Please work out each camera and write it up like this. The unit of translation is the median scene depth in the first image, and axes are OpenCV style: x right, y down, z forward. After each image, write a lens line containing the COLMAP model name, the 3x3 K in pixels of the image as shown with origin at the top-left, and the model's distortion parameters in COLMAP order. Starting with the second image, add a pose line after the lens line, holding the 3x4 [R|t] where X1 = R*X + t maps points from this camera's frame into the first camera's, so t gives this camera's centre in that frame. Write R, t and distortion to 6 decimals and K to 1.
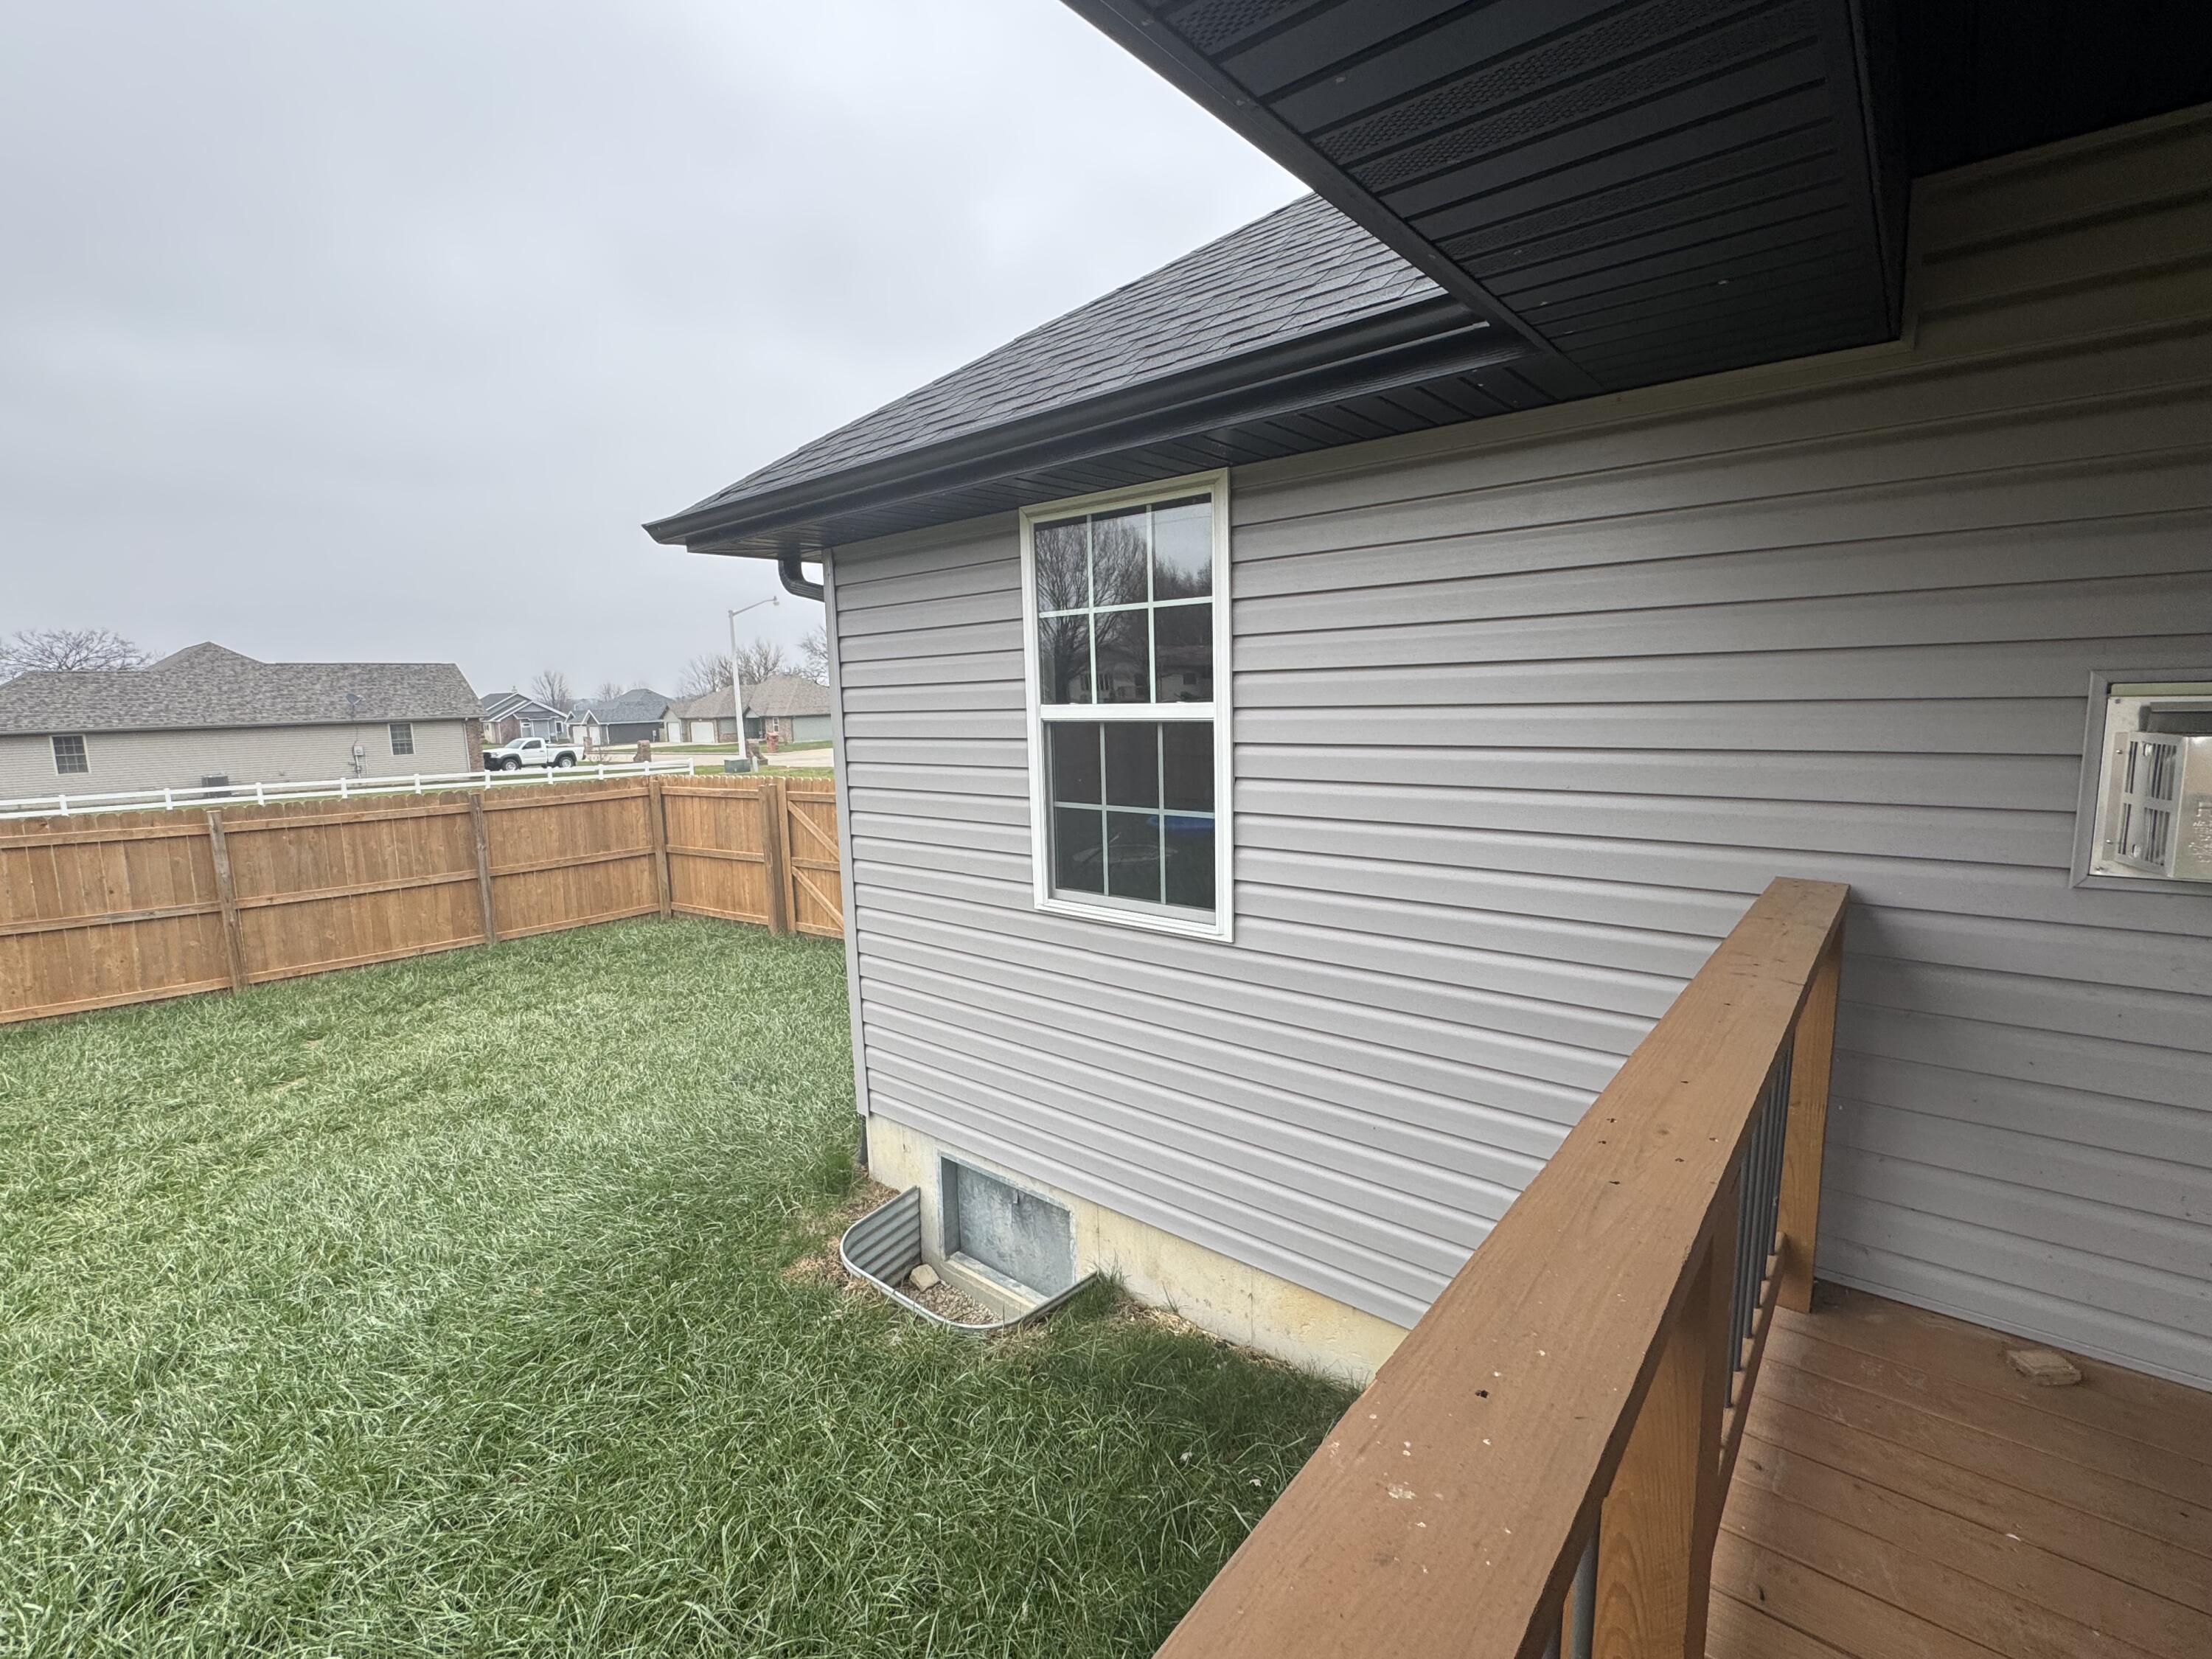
lens RADIAL K [[991.2, 0, 1104.8], [0, 991.2, 826.3], [0, 0, 1]] dist [-0.003830, 0.000798]
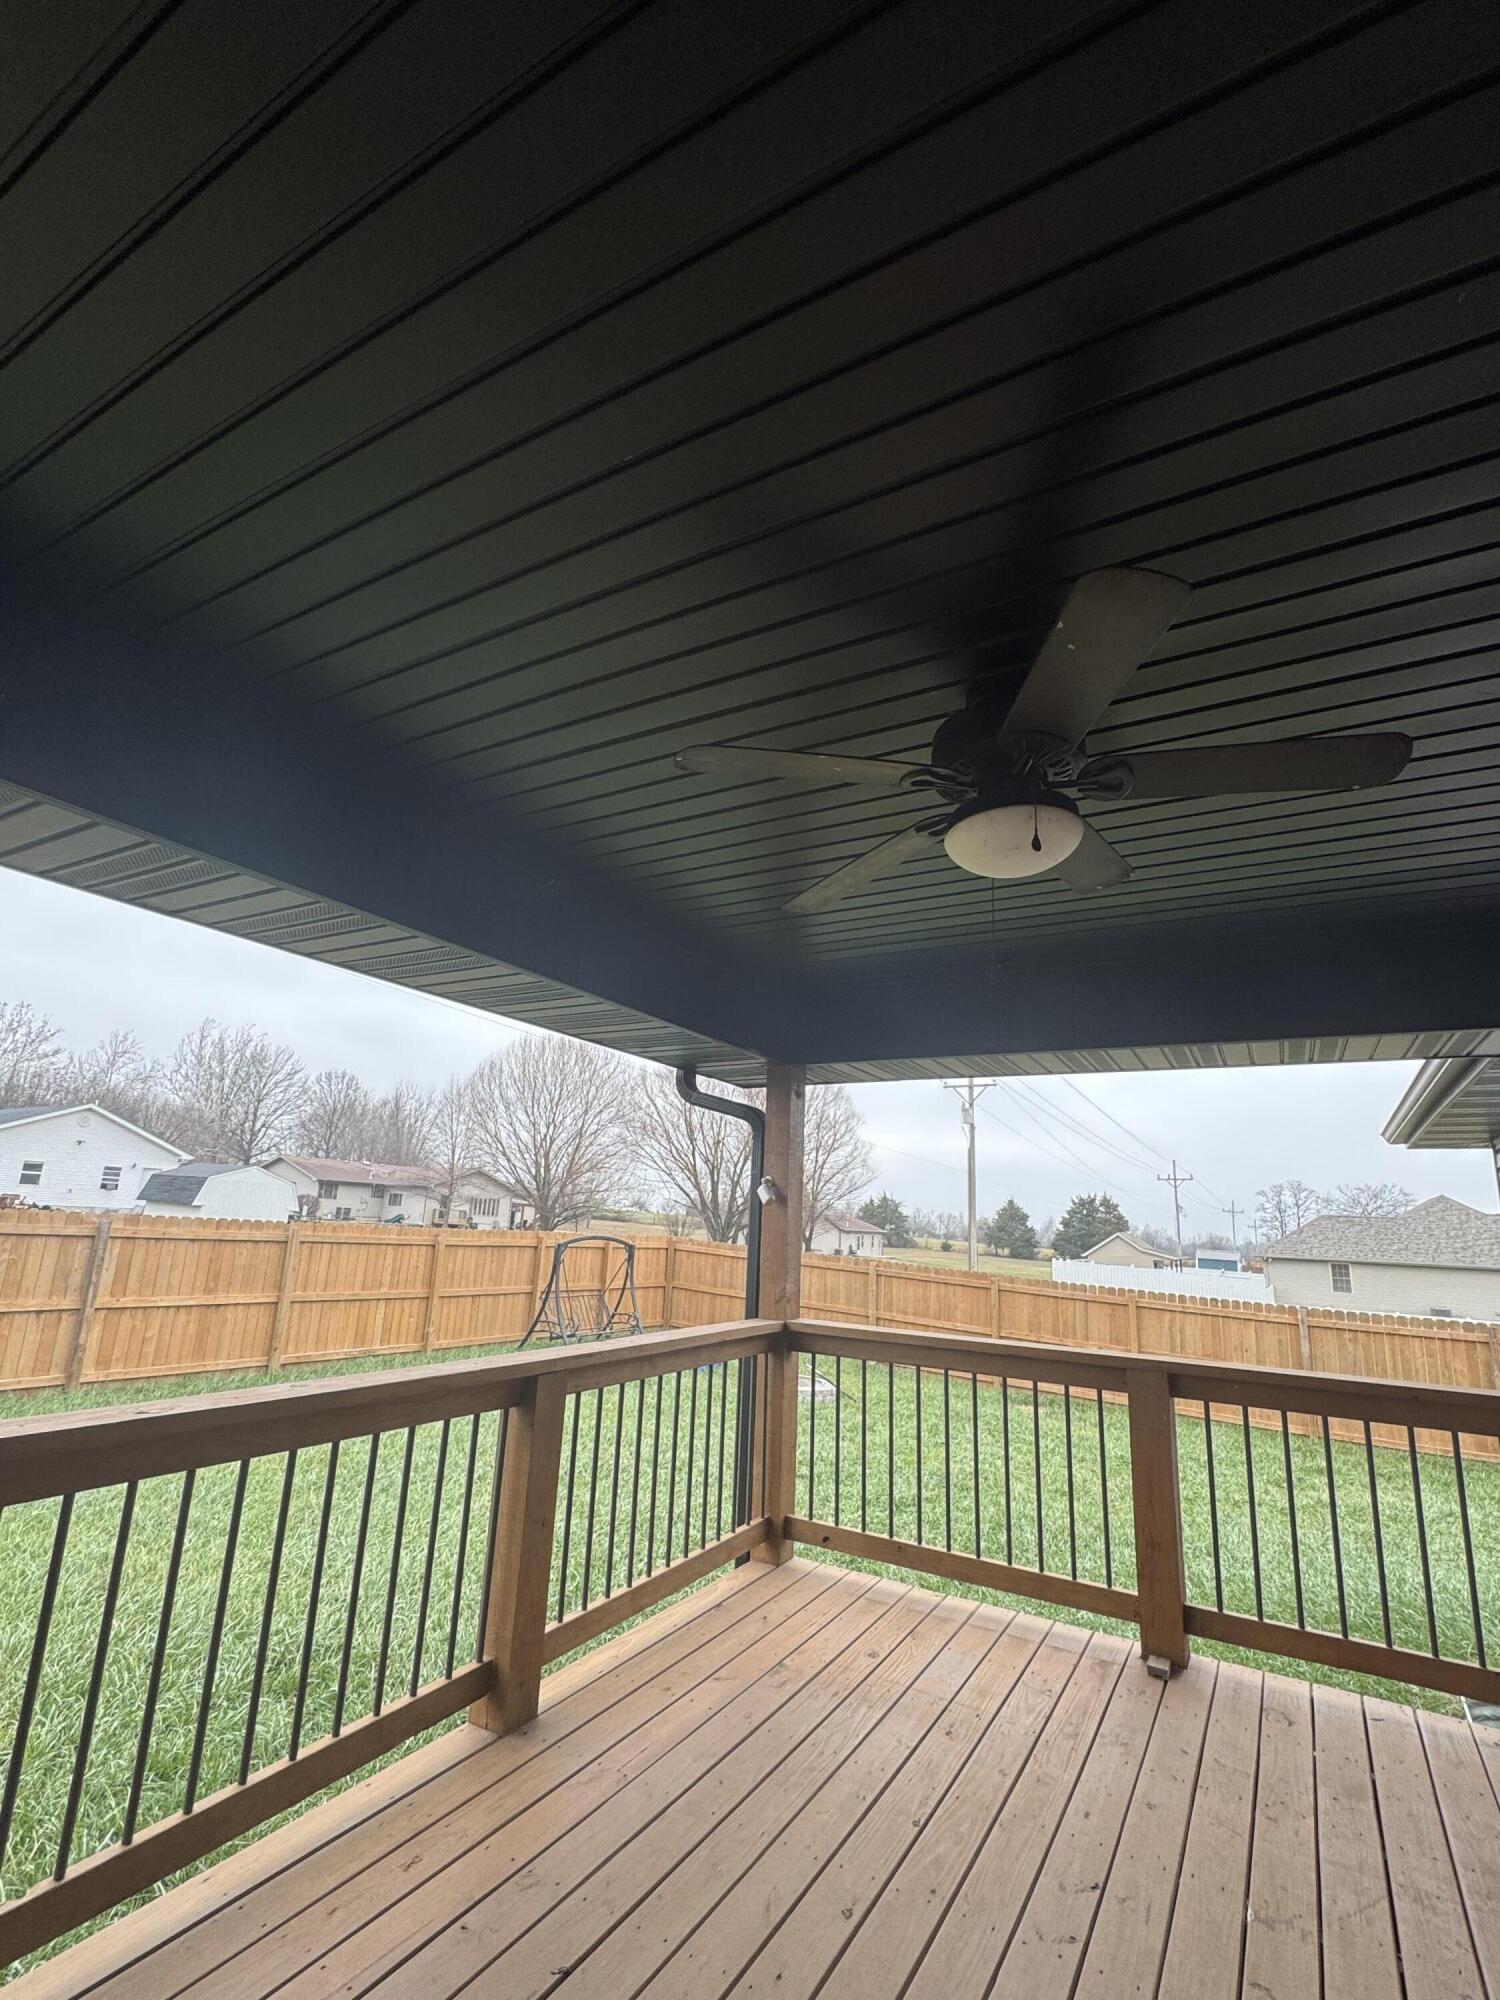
lens RADIAL K [[921.7, 0, 750.4], [0, 921.7, 997.3], [0, 0, 1]] dist [-0.001827, -0.000163]
pose [[0.175410, -0.201864, -0.963578, 0.702545], [-0.183512, 0.954895, -0.233451, 0.021116], [0.967241, 0.217777, 0.130454, -0.208420]]
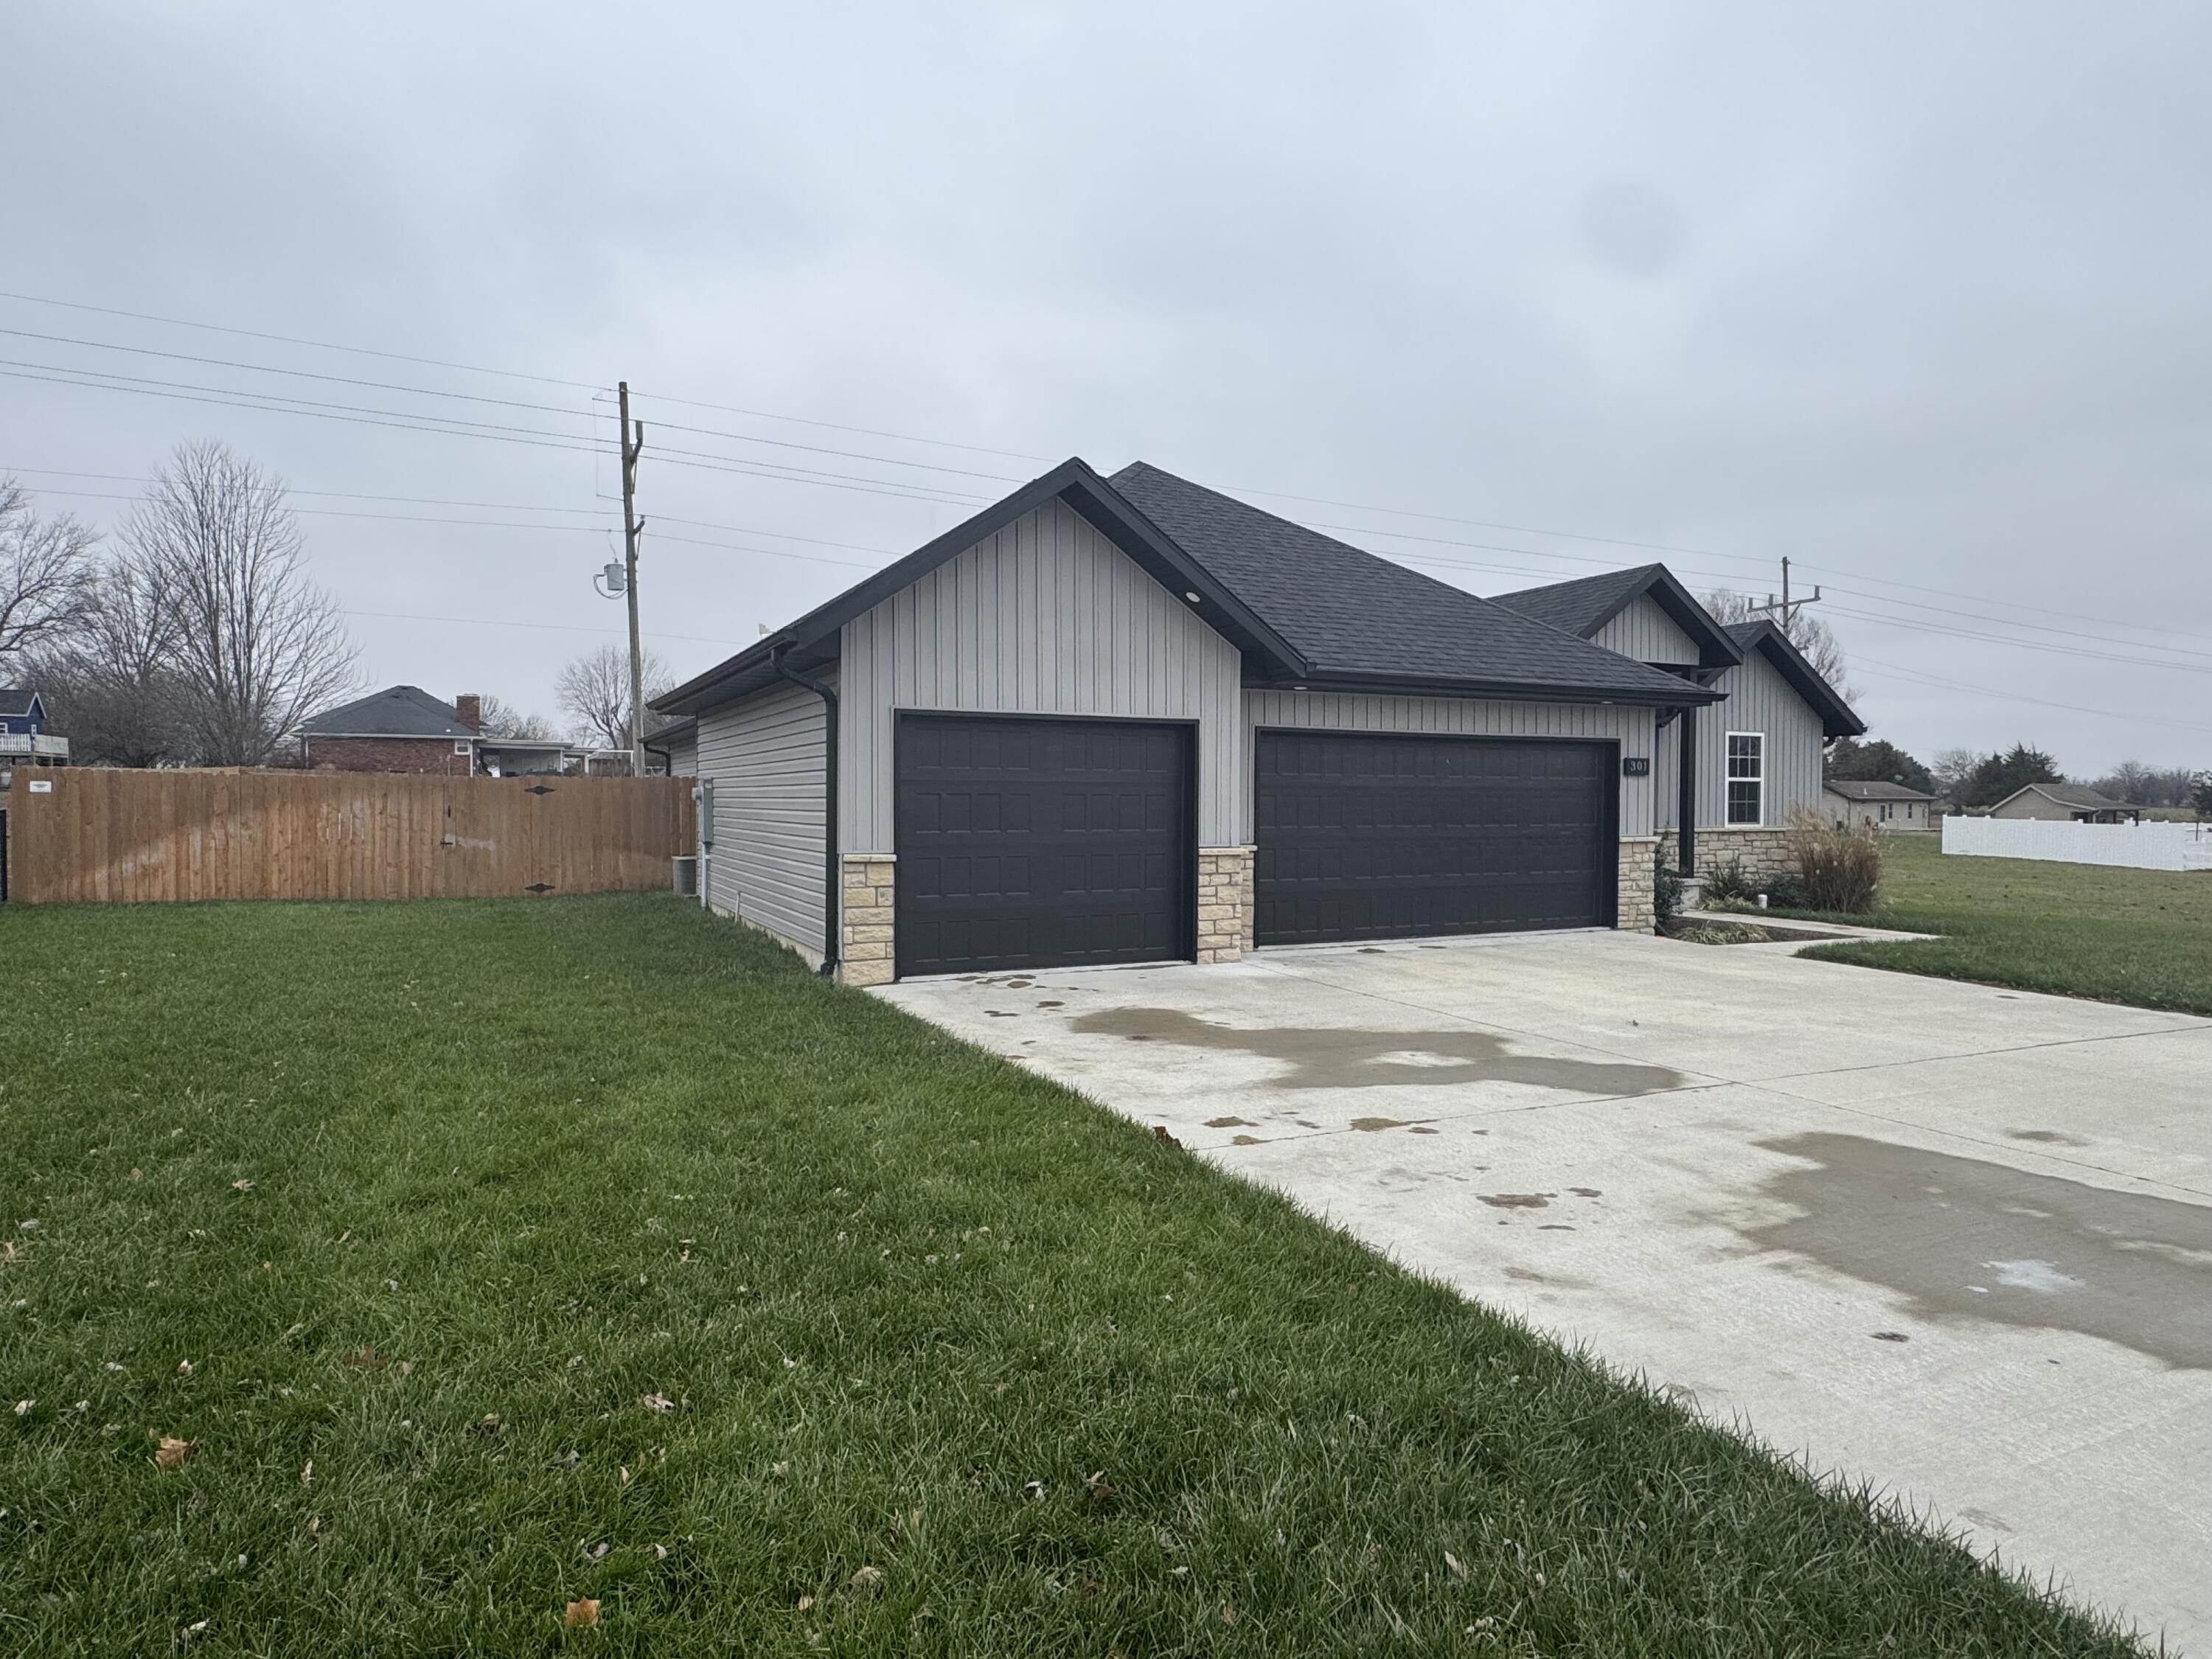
lens RADIAL K [[1259.2, 0, 1100.2], [0, 1259.2, 828.6], [0, 0, 1]] dist [0.002213, -0.000484]
pose [[-0.402321, 0.046399, -0.914322, 5.413833], [-0.115287, 0.988197, 0.100876, -0.313718], [0.908211, 0.145995, -0.392223, 1.805459]]
